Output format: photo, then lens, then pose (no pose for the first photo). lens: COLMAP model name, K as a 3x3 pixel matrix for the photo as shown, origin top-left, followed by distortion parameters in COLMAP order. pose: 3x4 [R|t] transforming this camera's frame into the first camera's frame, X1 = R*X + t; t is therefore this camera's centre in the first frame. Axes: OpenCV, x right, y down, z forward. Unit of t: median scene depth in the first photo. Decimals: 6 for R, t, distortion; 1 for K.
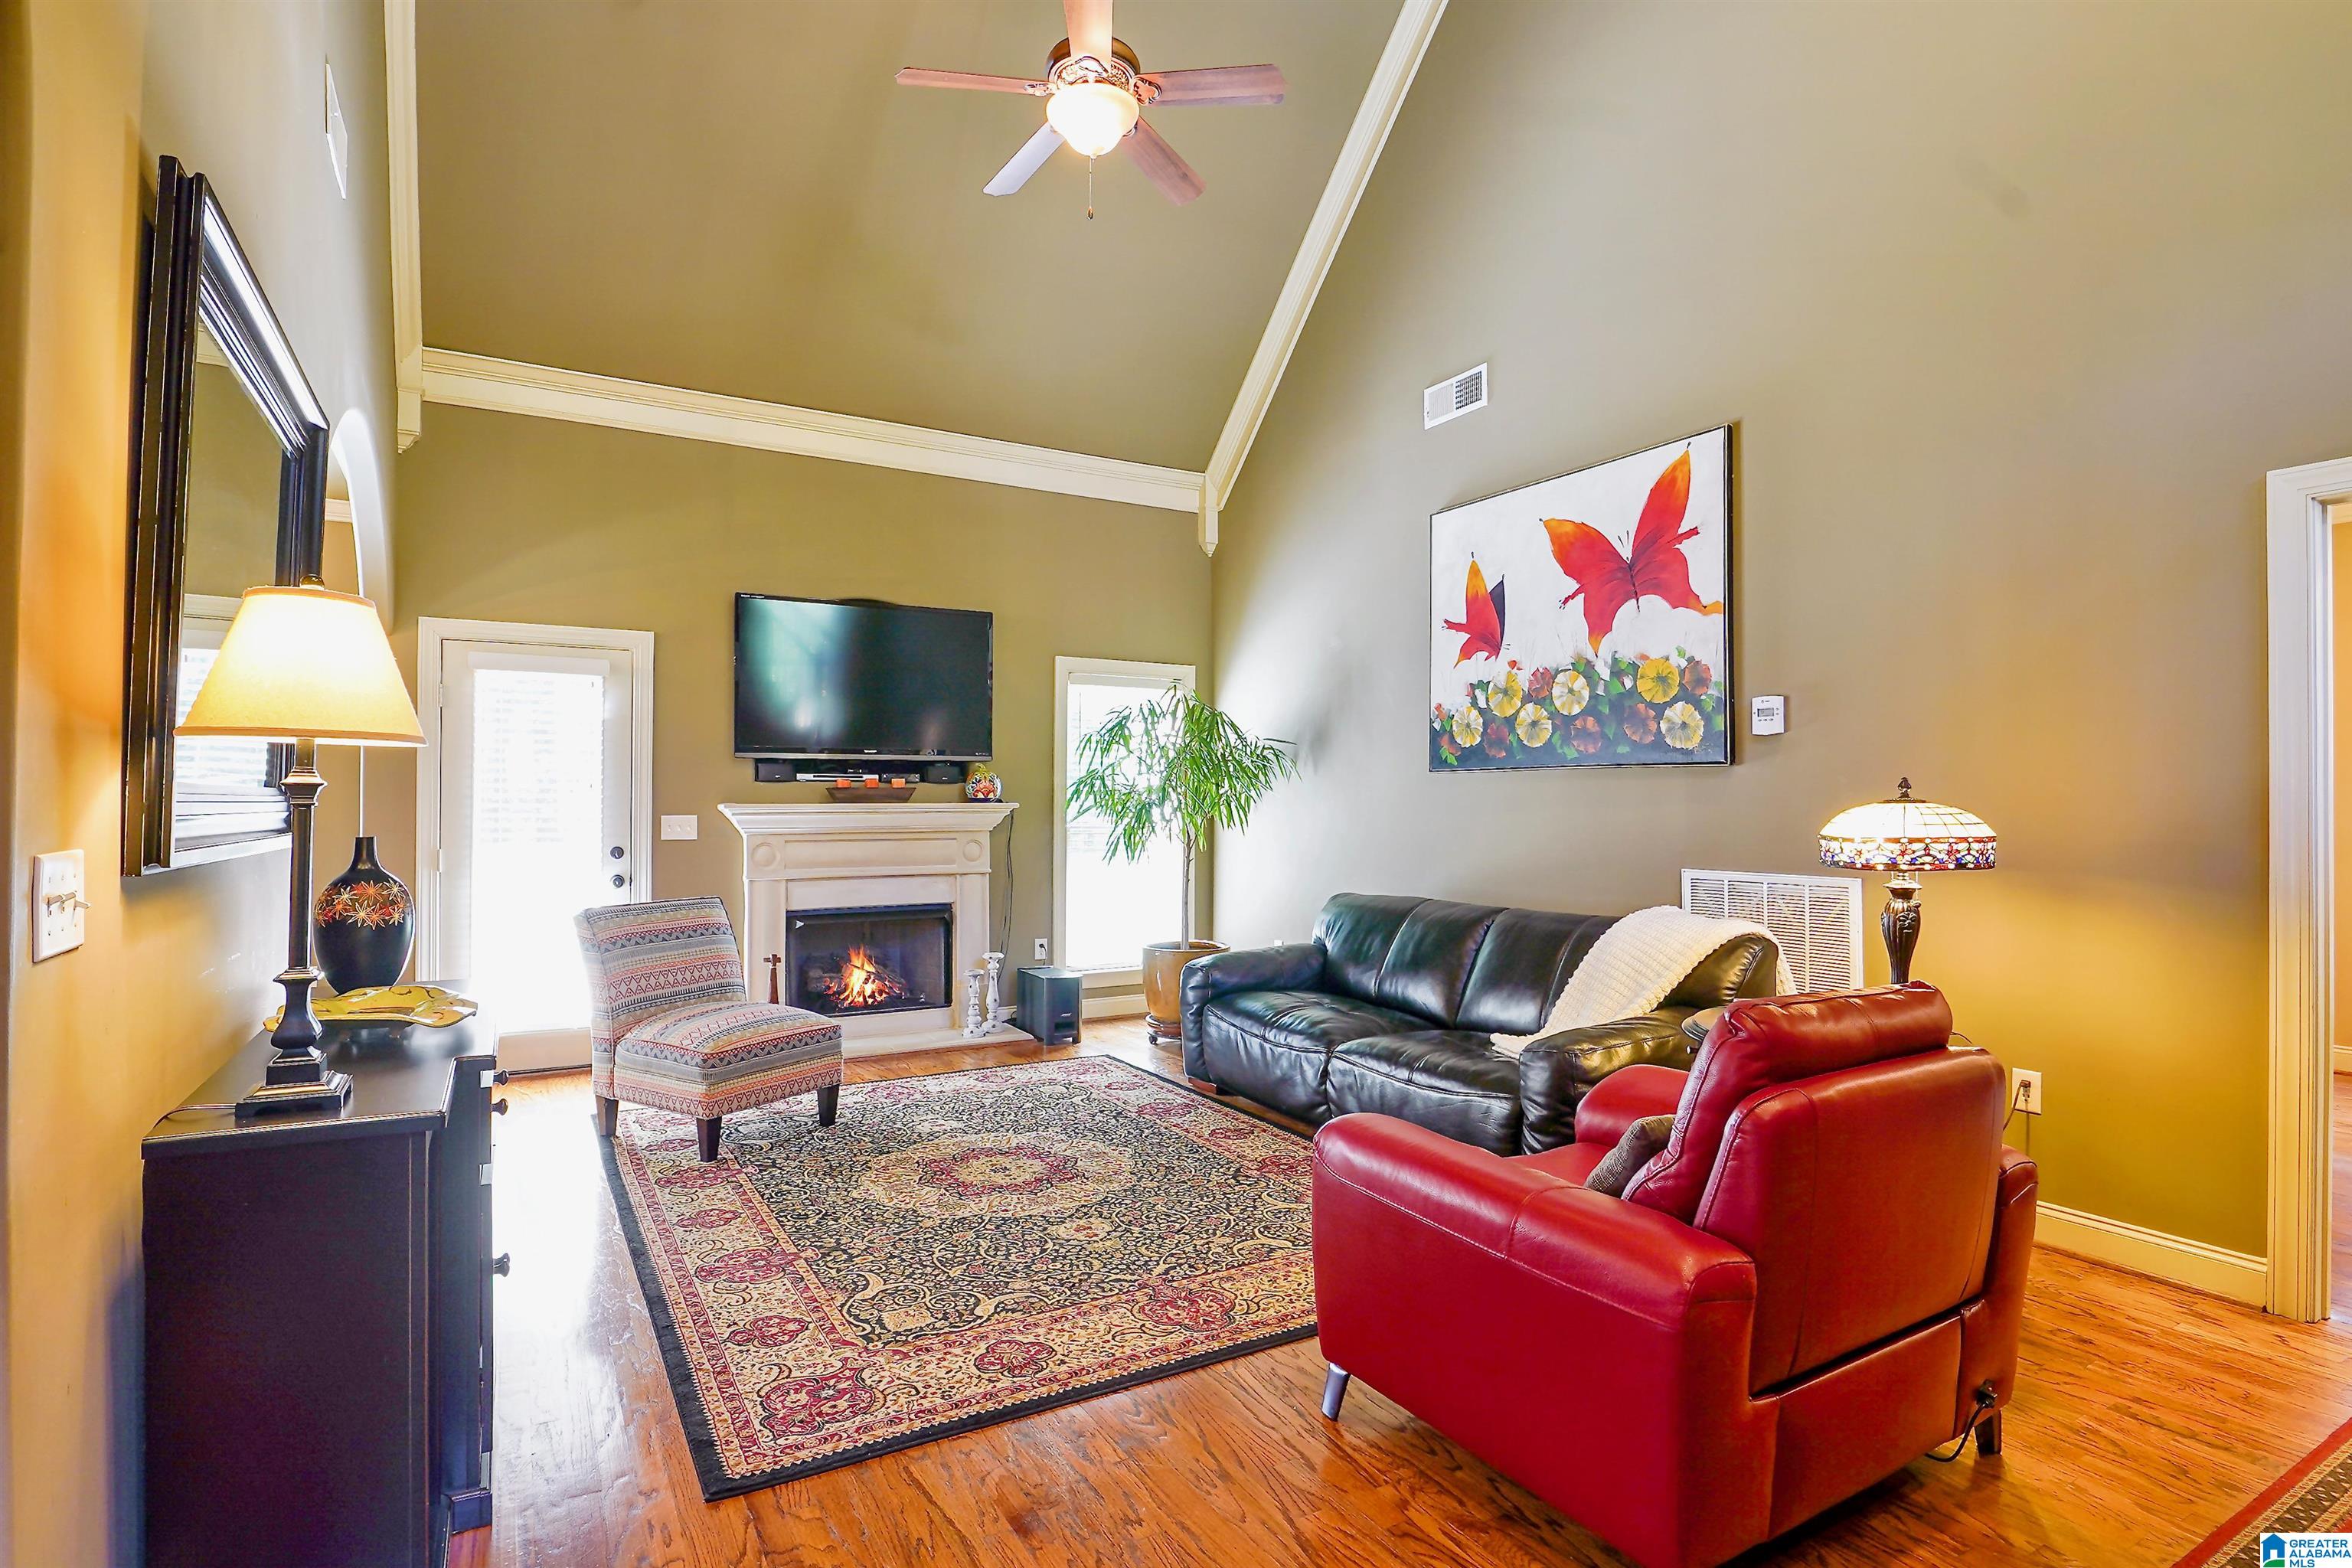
lens RADIAL K [[1167.8, 0, 1175.4], [0, 1167.8, 785.9], [0, 0, 1]] dist [-0.015703, -0.001143]
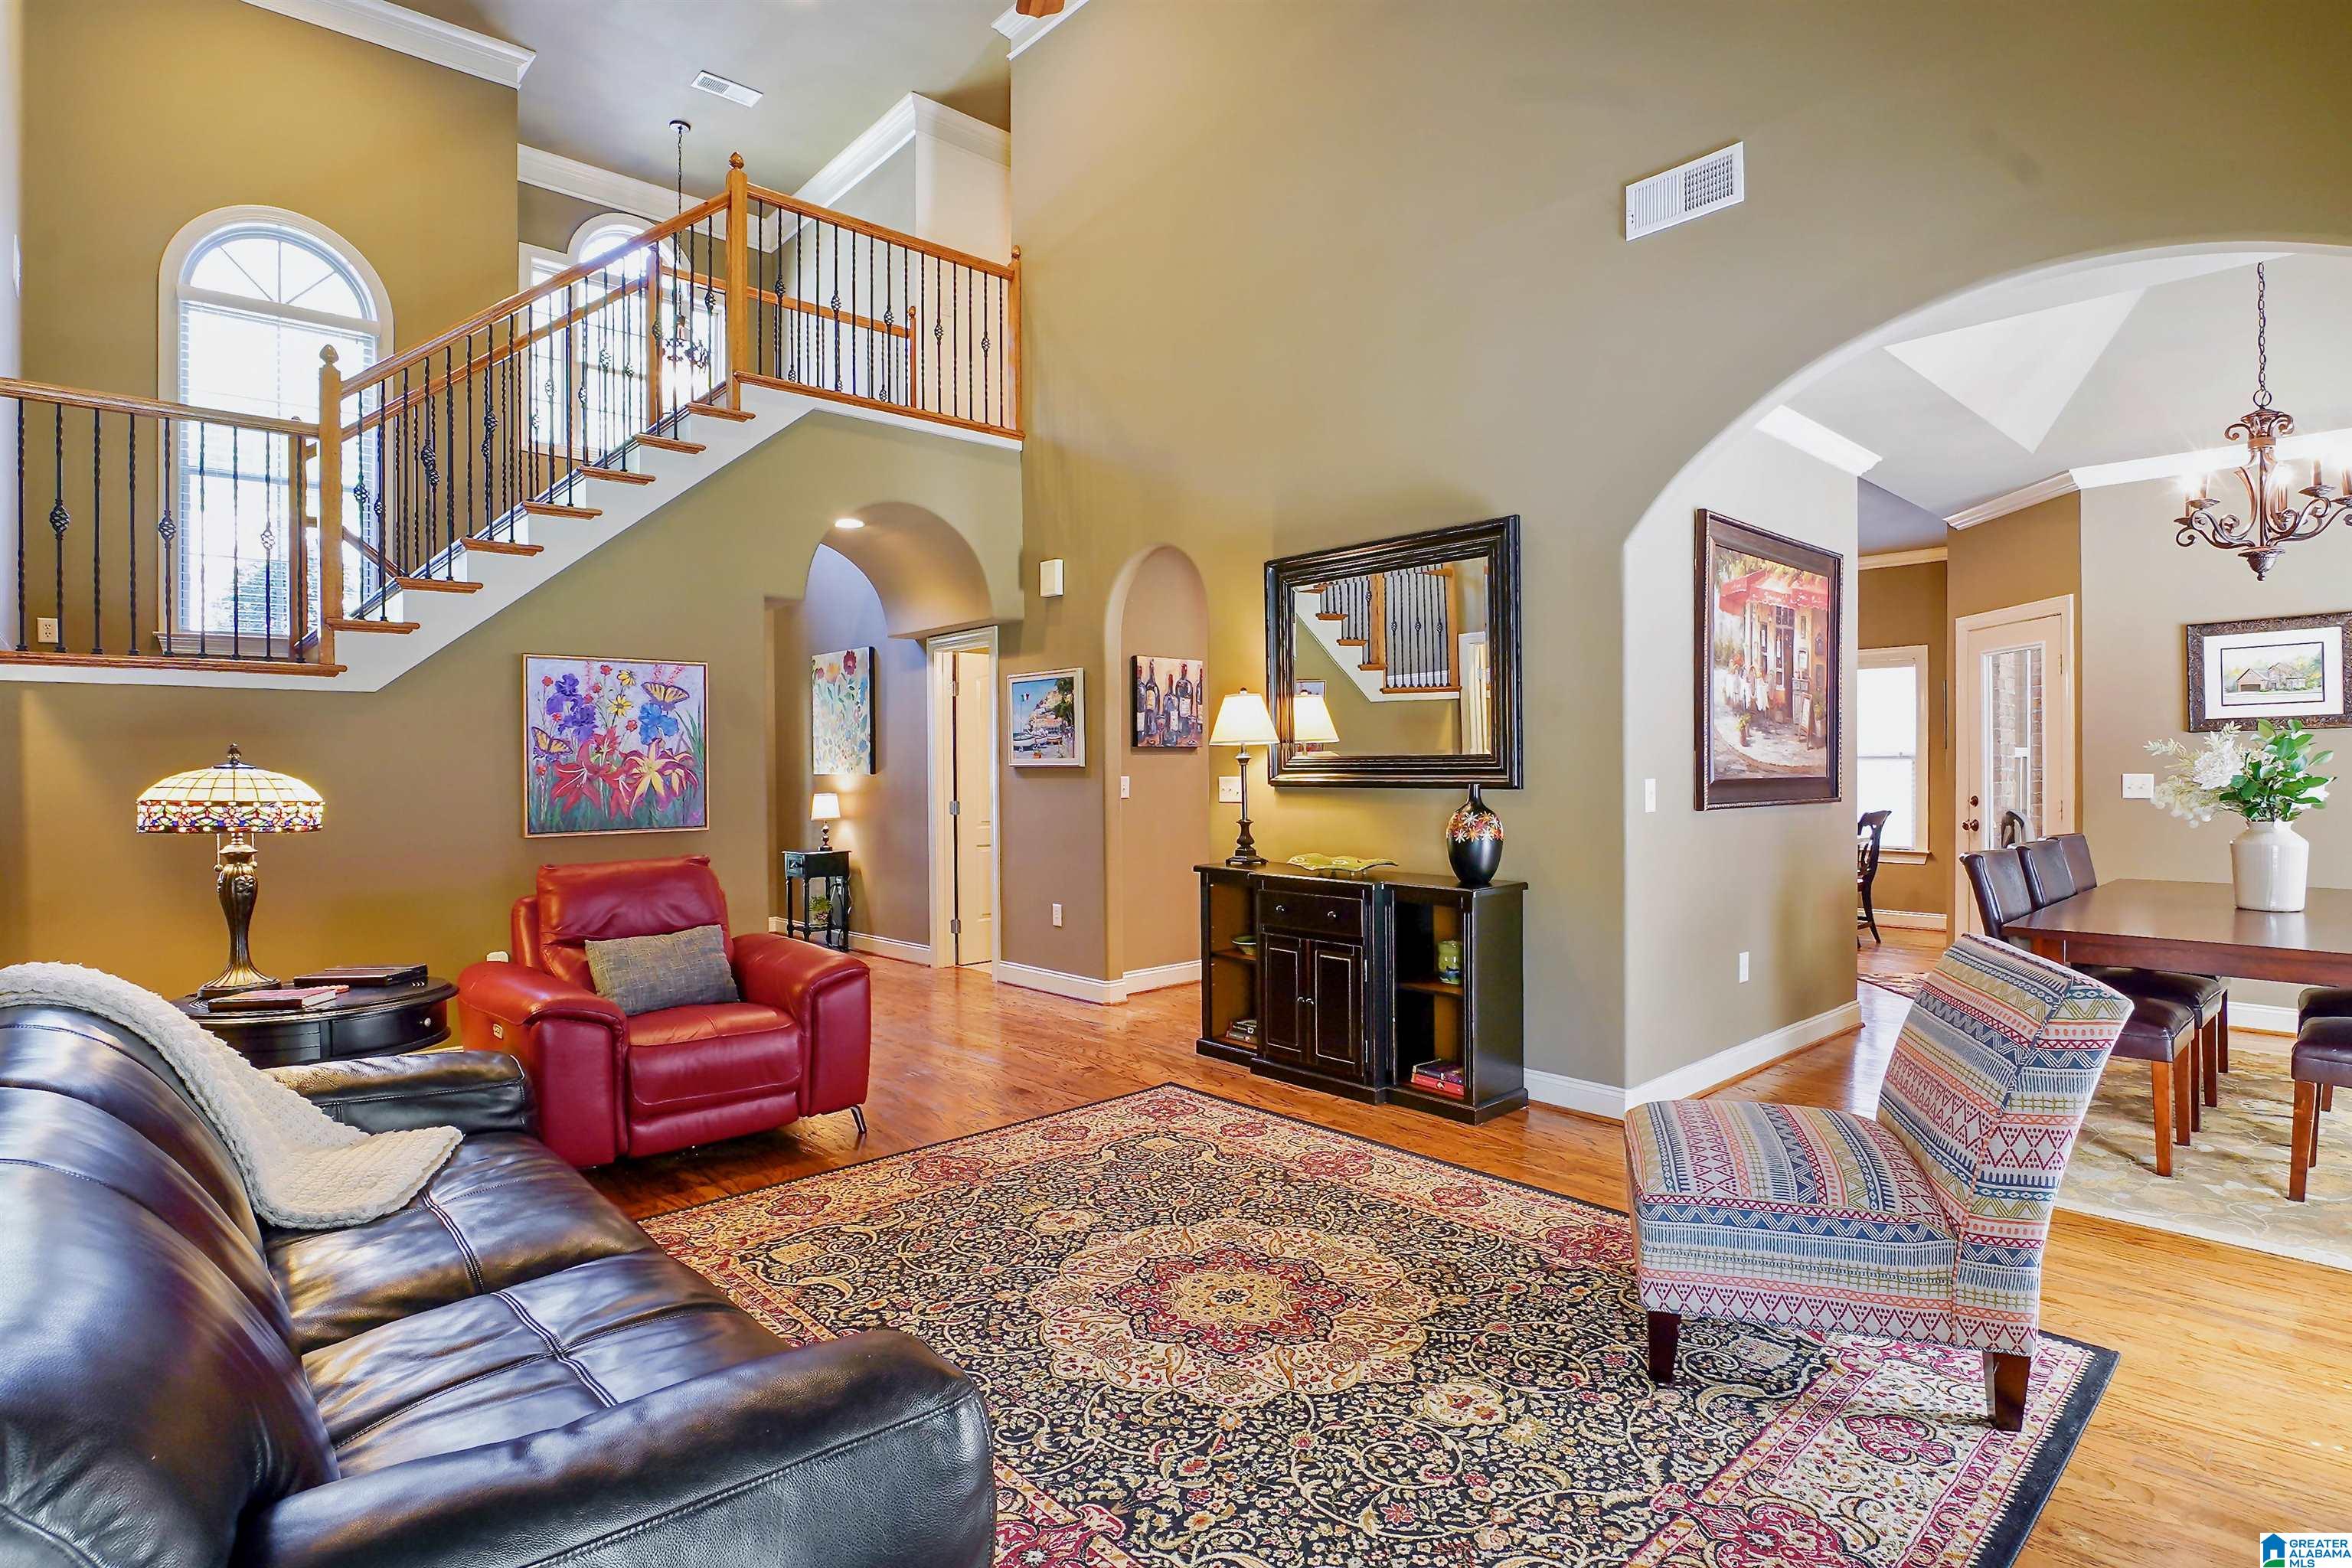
lens RADIAL K [[1167.8, 0, 1172.7], [0, 1167.8, 776.1], [0, 0, 1]] dist [-0.015703, -0.001143]
pose [[-0.978258, 0.006292, -0.207294, 0.030515], [0.007552, 0.999957, -0.005291, 0.032012], [0.207252, -0.006741, -0.978264, 2.102170]]
